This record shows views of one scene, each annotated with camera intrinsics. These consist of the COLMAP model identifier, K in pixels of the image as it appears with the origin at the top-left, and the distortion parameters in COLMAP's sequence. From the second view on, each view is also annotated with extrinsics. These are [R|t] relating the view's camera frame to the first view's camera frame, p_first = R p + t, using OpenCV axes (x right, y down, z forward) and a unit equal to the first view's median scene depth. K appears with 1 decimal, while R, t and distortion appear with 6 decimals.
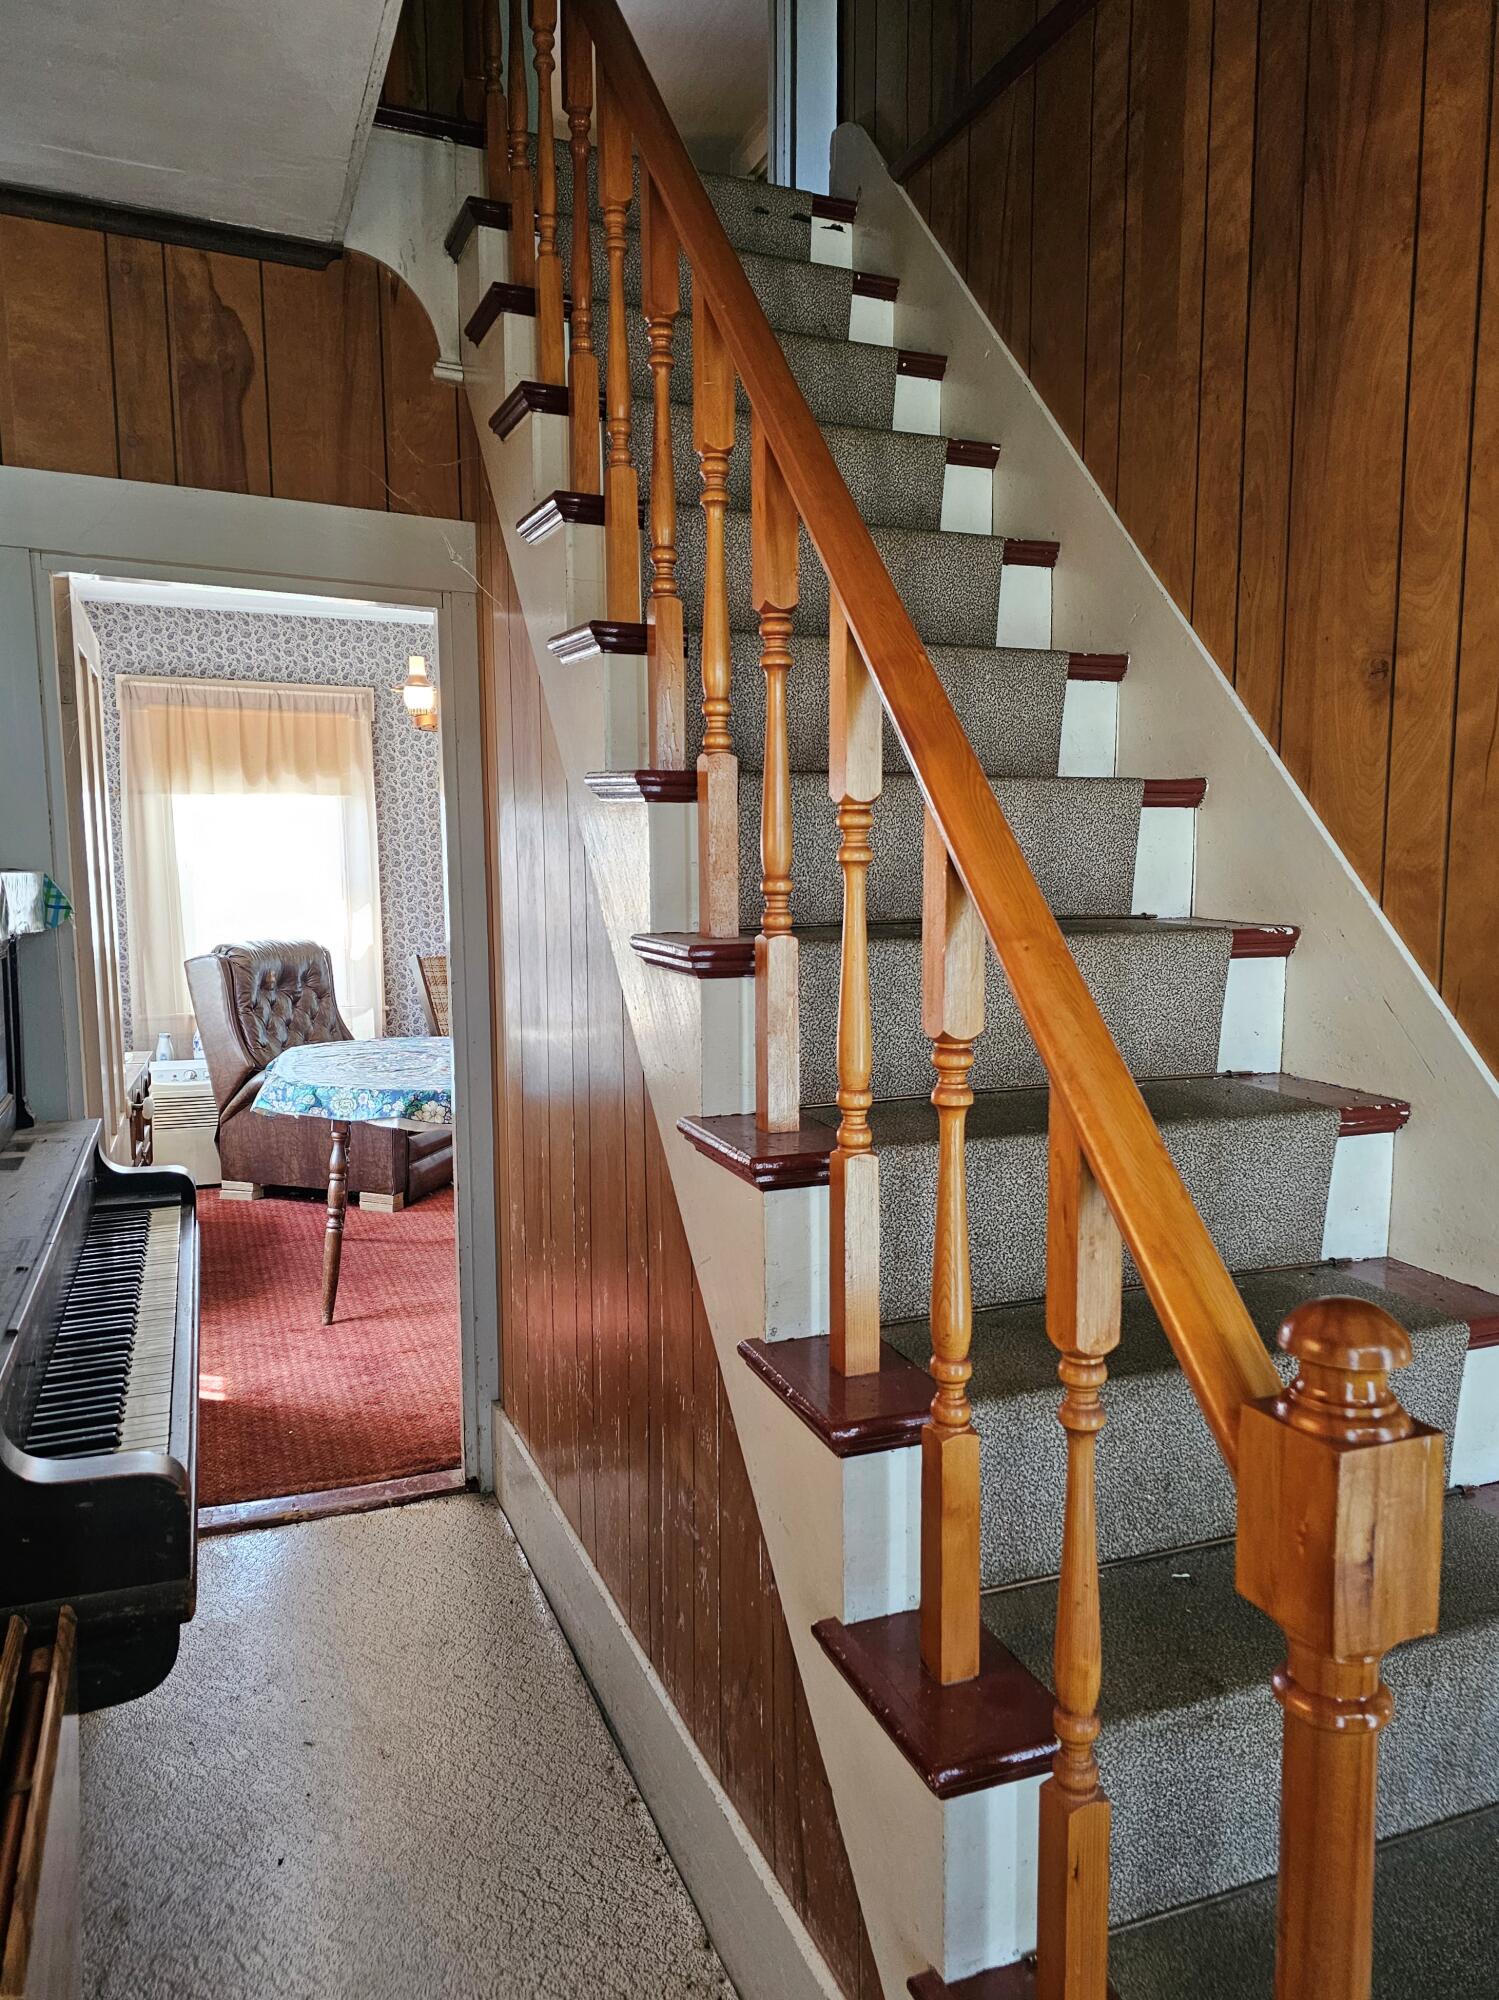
lens RADIAL K [[1356.1, 0, 752.0], [0, 1356.1, 1052.9], [0, 0, 1]] dist [0.000522, -0.069781]
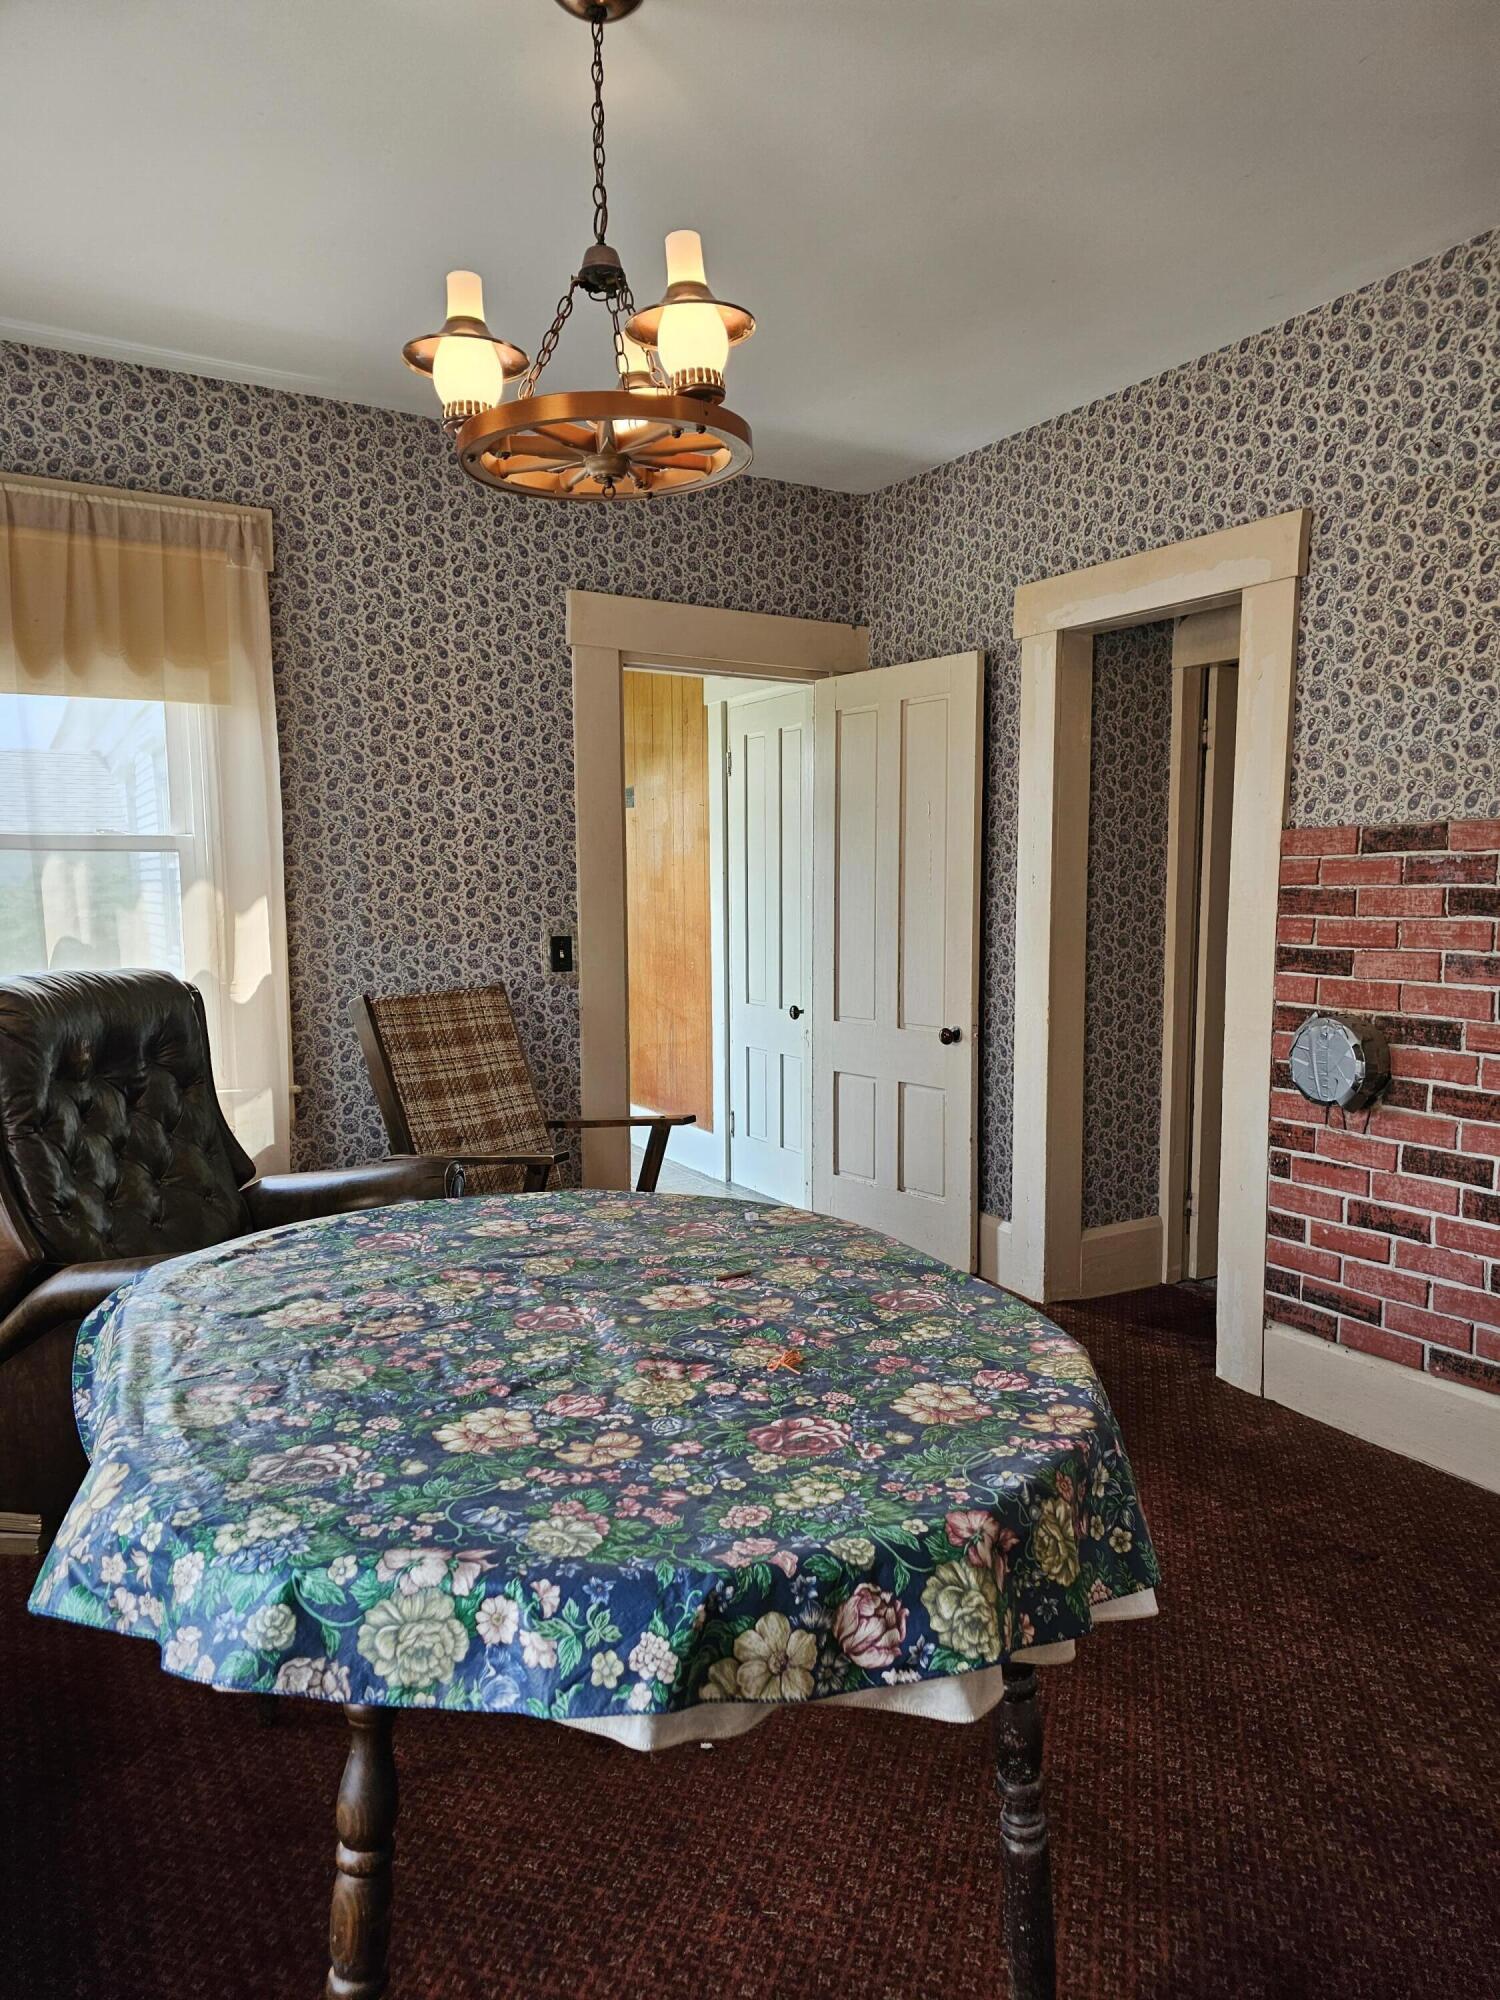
lens RADIAL K [[1351.4, 0, 750.0], [0, 1351.4, 1021.6], [0, 0, 1]] dist [0.063297, -0.068176]
pose [[0.992044, -0.012928, 0.125228, -0.163878], [0.017066, 0.999341, -0.032027, -0.042310], [-0.124732, 0.033909, 0.991611, 0.445429]]
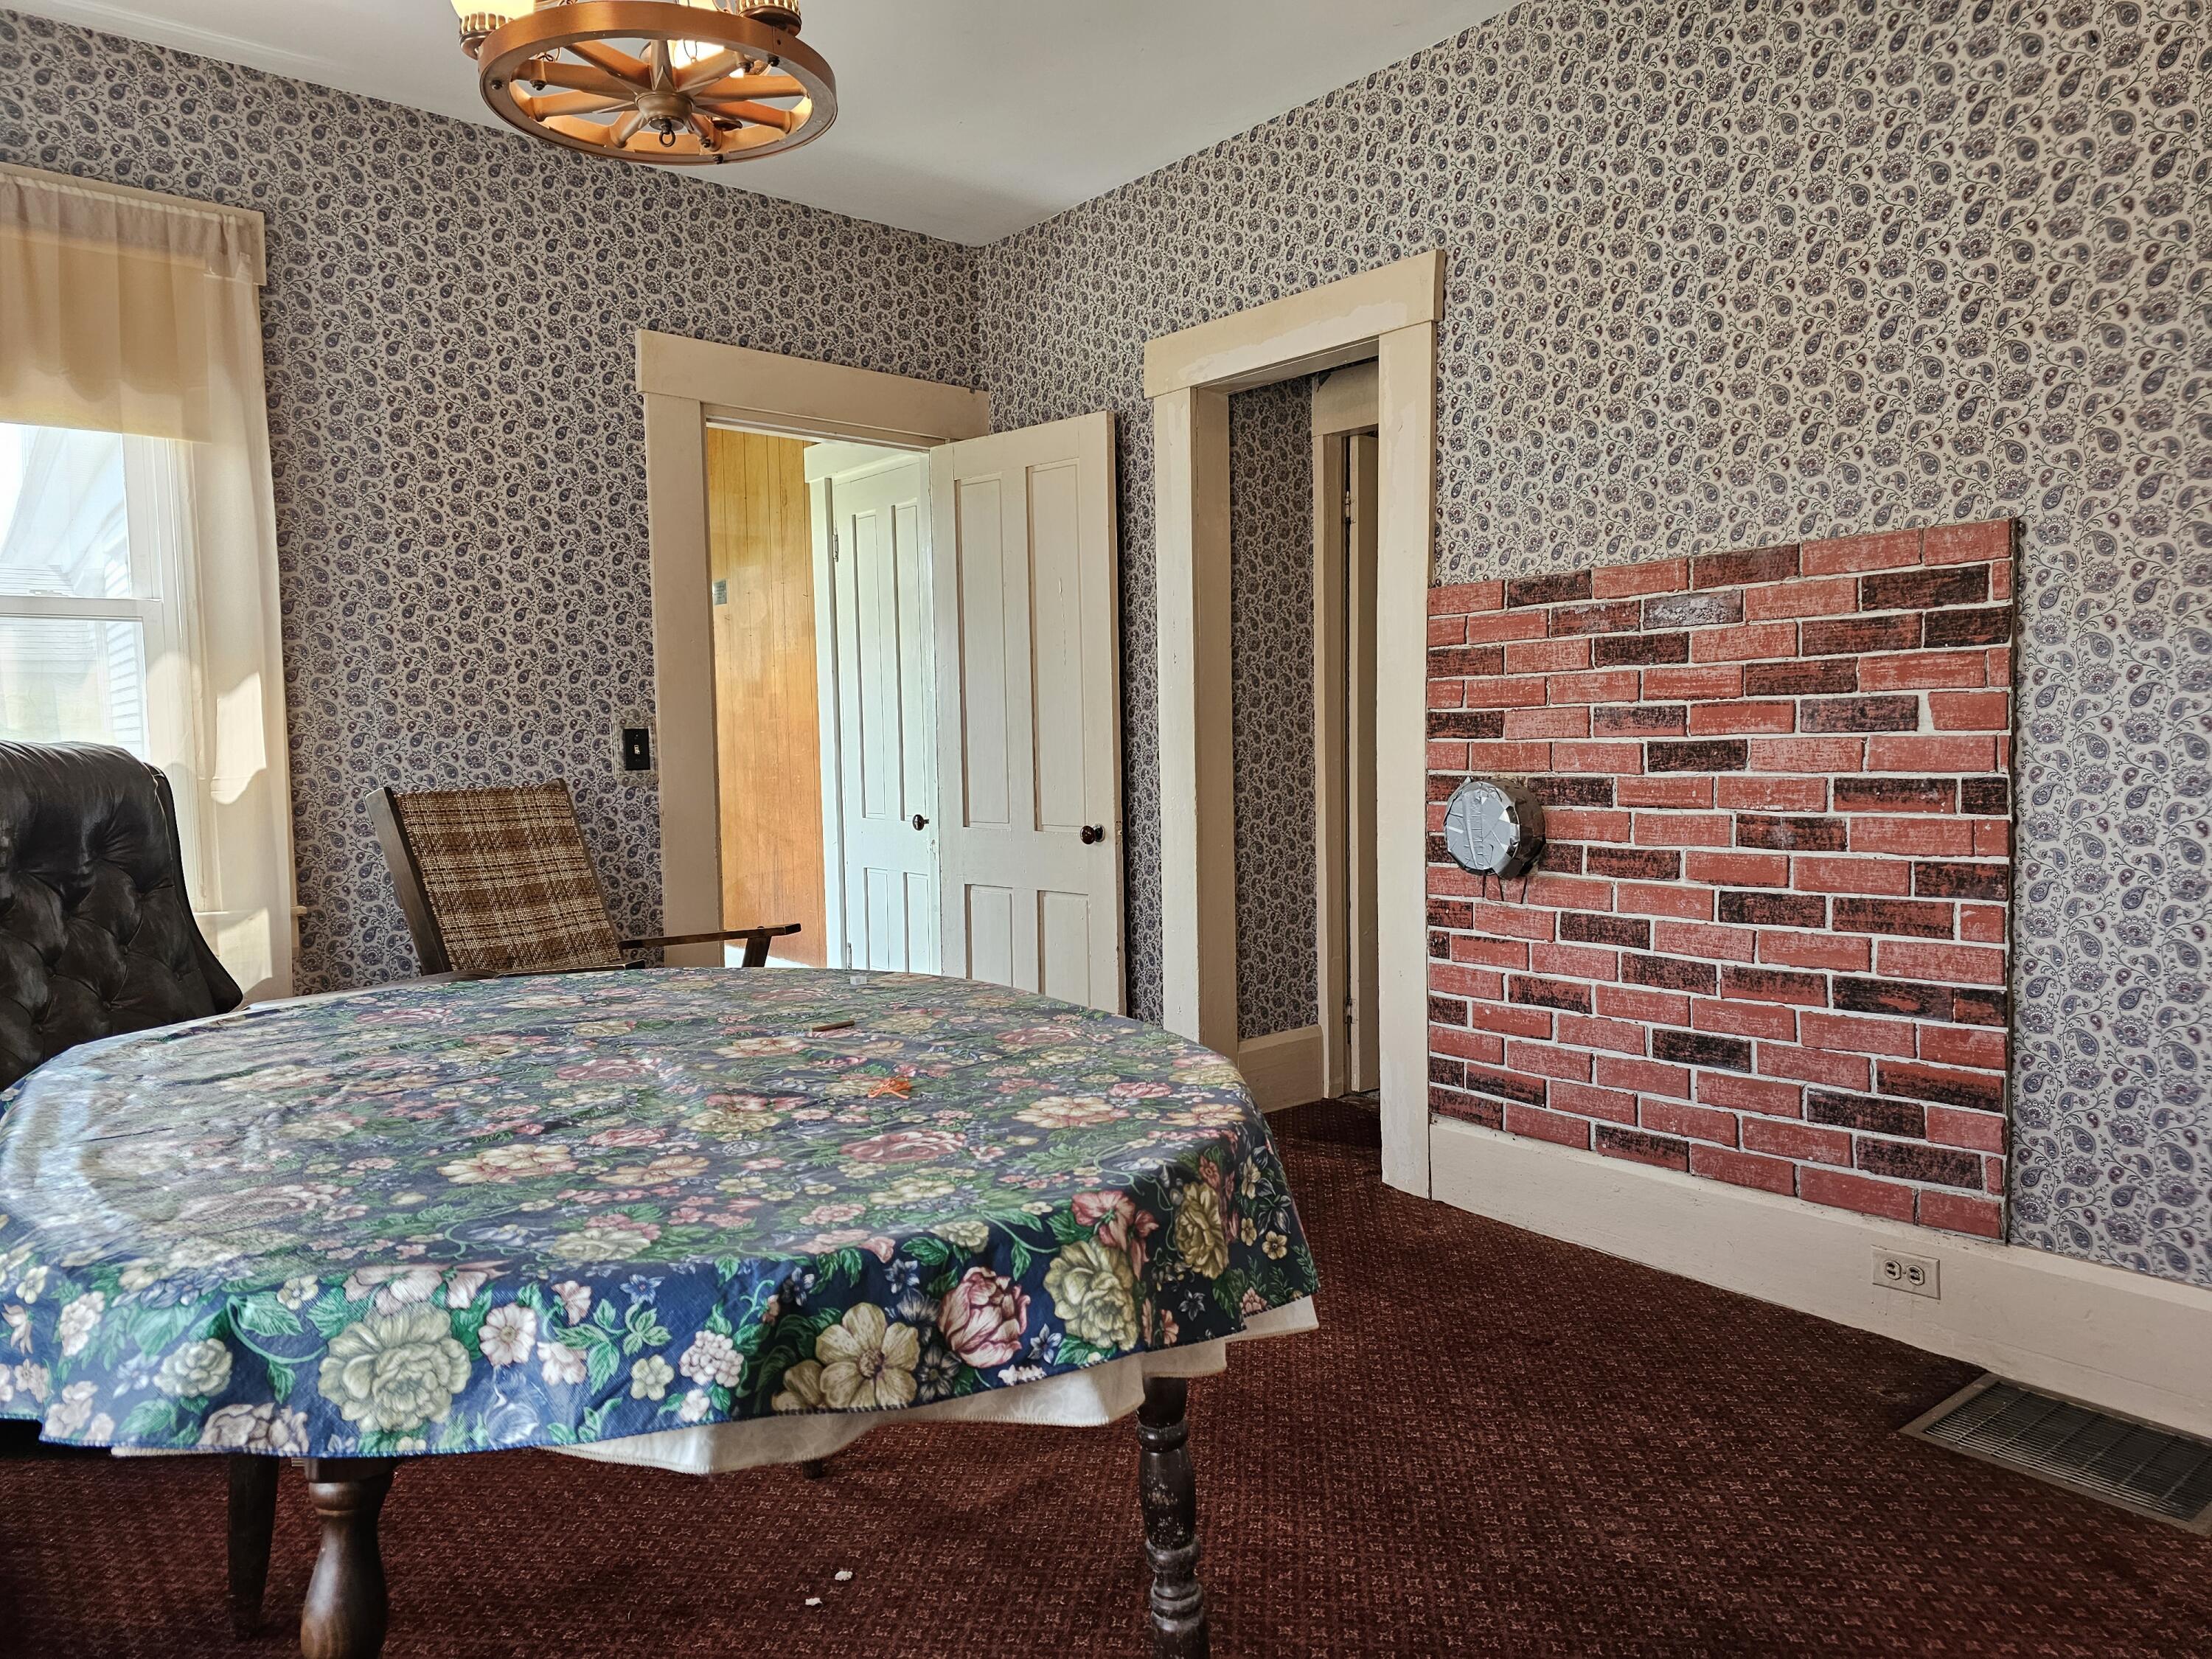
lens RADIAL K [[1495.7, 0, 1127.8], [0, 1495.7, 828.1], [0, 0, 1]] dist [0.040301, -0.031451]
pose [[0.956765, -0.029069, 0.289405, -0.158429], [0.050641, 0.996445, -0.067332, -0.013054], [-0.286418, 0.079077, 0.954836, 0.456314]]
